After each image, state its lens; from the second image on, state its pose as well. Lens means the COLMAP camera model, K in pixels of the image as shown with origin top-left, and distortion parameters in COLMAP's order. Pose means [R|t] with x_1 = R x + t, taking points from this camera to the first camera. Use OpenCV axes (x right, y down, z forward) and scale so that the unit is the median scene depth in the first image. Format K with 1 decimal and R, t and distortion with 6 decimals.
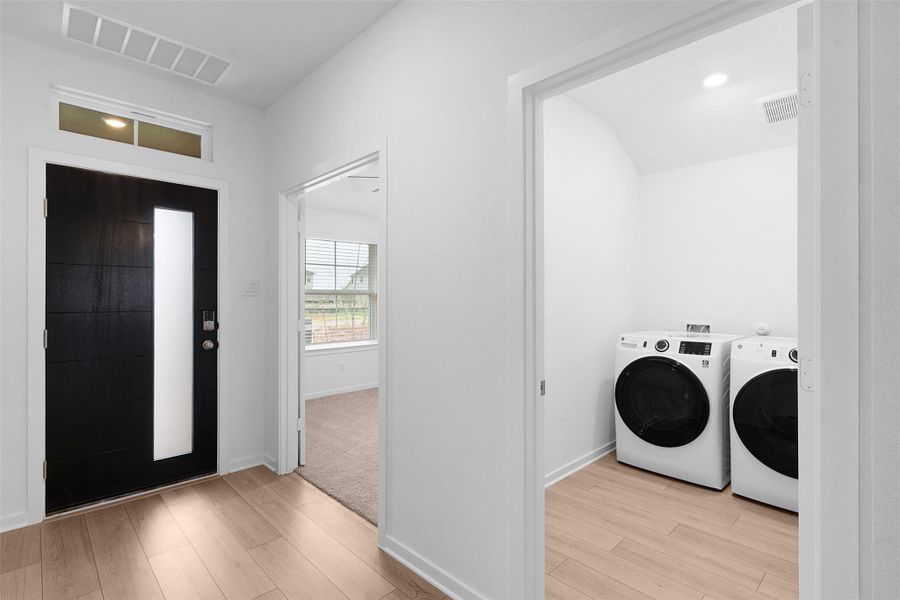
lens RADIAL K [[424.5, 0, 452.5], [0, 424.5, 300.7], [0, 0, 1]] dist [0.015657, 0.000381]
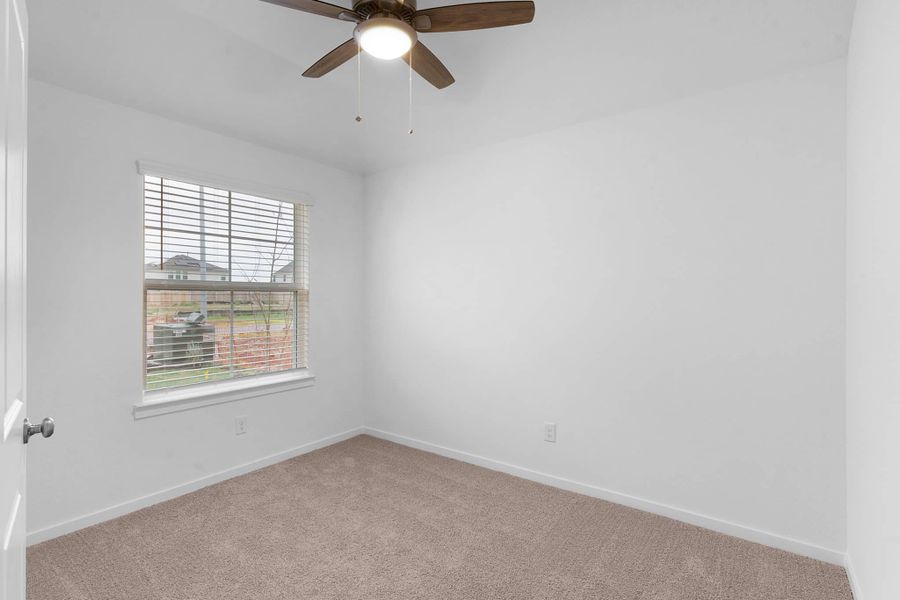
lens RADIAL K [[424.5, 0, 446.4], [0, 424.5, 294.3], [0, 0, 1]] dist [0.015657, 0.000381]
pose [[0.988682, -0.003328, 0.149990, -0.055416], [0.005194, 0.999914, -0.012050, -0.000689], [-0.149937, 0.012692, 0.988614, 0.278347]]
